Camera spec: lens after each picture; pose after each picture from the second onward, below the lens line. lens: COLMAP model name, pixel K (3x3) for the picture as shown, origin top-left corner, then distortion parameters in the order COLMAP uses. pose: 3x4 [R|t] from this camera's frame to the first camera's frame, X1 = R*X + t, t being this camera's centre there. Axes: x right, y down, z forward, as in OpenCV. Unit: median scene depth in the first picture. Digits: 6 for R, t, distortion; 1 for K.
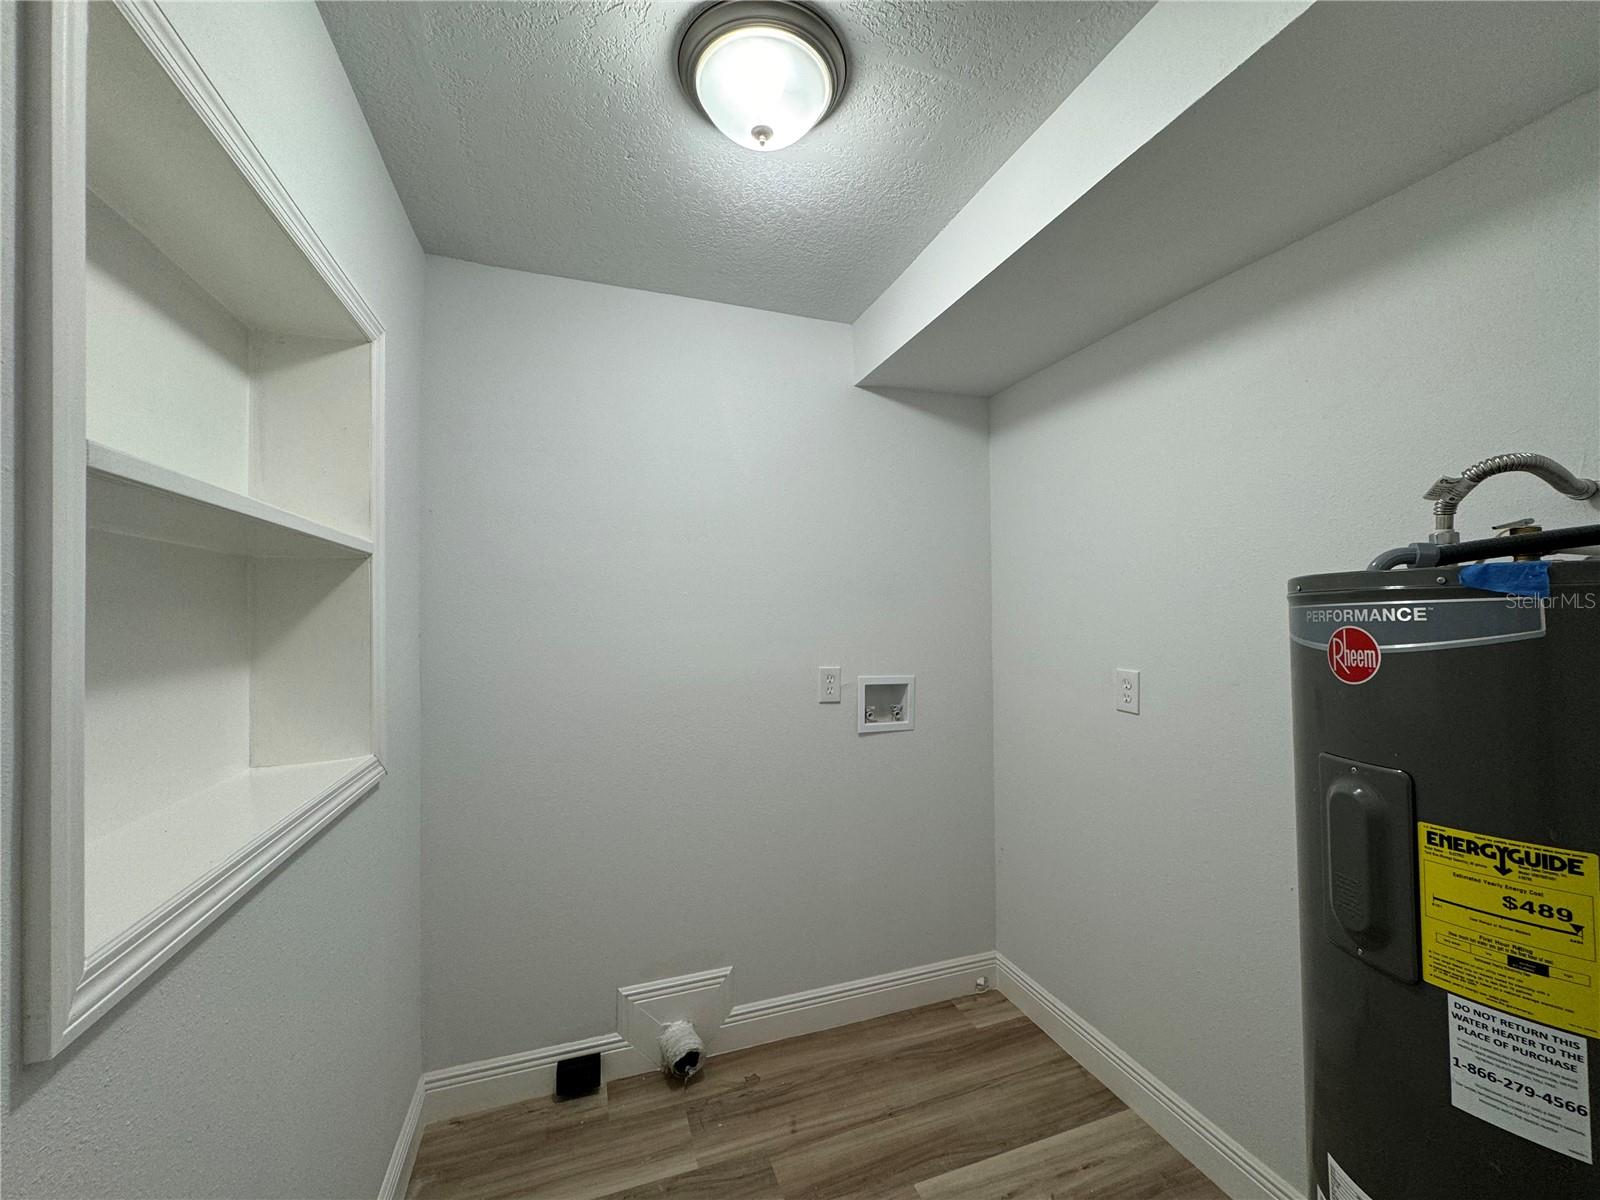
lens RADIAL K [[636.5, 0, 801.6], [0, 636.5, 598.6], [0, 0, 1]] dist [-0.000624, 0.000189]
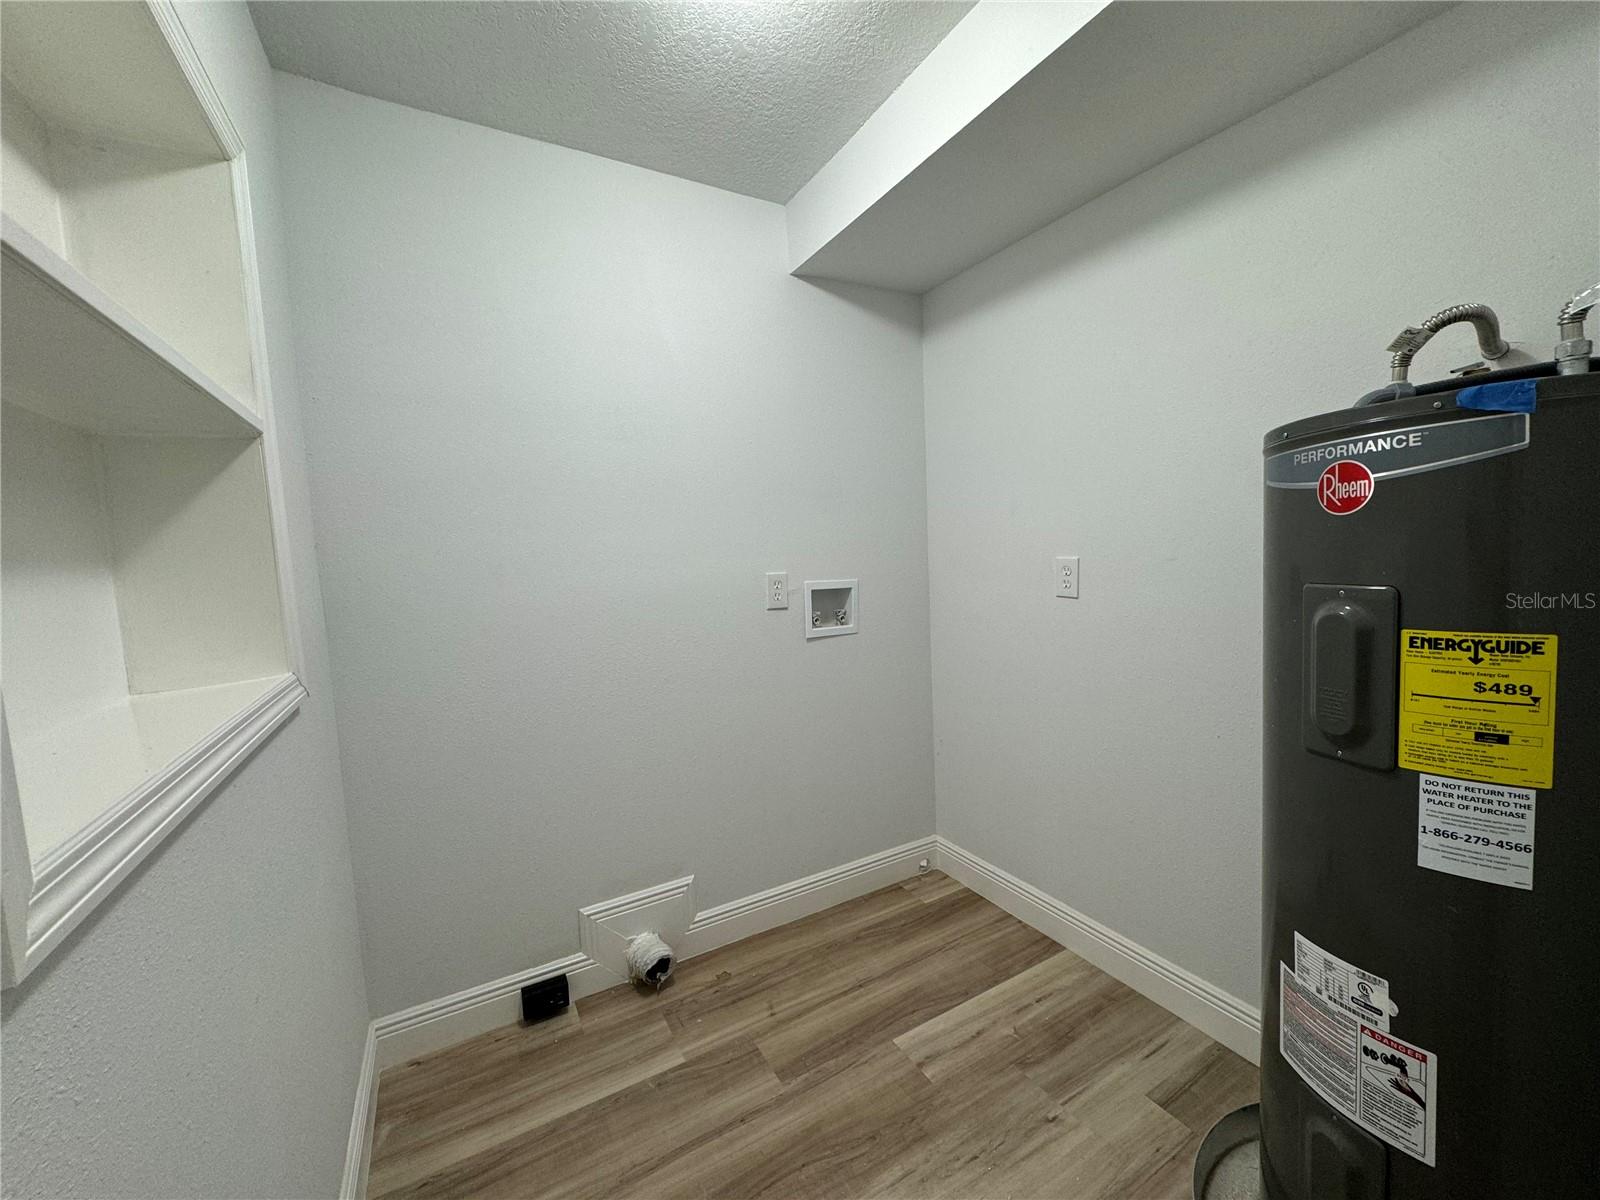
lens RADIAL K [[636.5, 0, 801.6], [0, 636.5, 597.7], [0, 0, 1]] dist [-0.000624, 0.000189]
pose [[0.984282, -0.049015, 0.169666, -0.109973], [0.032674, 0.994669, 0.097801, 0.066448], [-0.173556, -0.090720, 0.980637, 0.041516]]
